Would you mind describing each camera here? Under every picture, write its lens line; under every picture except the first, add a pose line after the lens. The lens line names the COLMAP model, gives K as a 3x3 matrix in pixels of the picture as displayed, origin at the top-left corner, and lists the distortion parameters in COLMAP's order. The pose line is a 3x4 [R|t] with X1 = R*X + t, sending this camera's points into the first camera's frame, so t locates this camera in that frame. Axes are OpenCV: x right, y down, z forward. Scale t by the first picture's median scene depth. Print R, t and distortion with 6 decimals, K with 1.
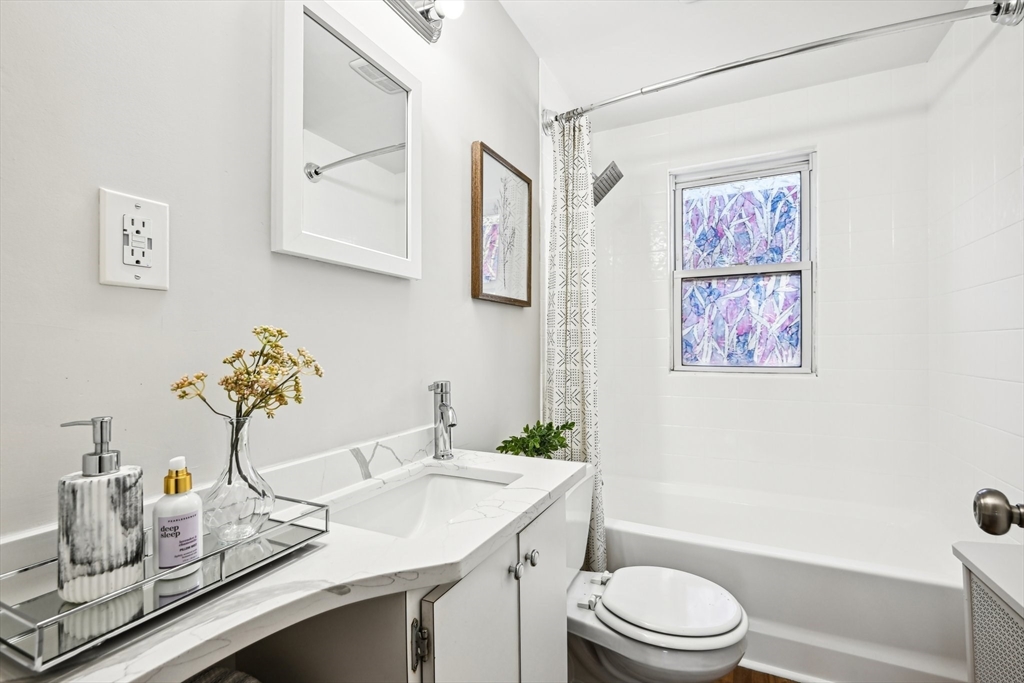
lens RADIAL K [[467.1, 0, 512.4], [0, 467.1, 344.6], [0, 0, 1]] dist [-0.007335, -0.000169]
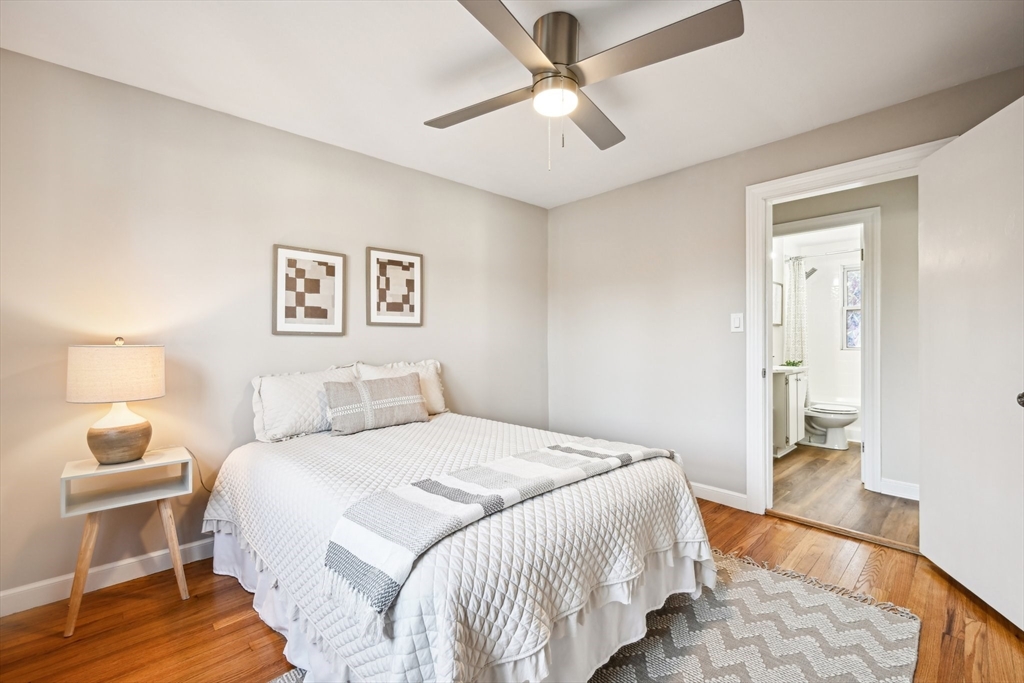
lens RADIAL K [[441.8, 0, 518.4], [0, 441.8, 346.4], [0, 0, 1]] dist [0.001654, -0.000575]
pose [[0.940079, 0.005080, -0.340920, -0.424274], [-0.001070, 0.999928, 0.011949, 0.014494], [0.340956, -0.010868, 0.940016, -1.633451]]
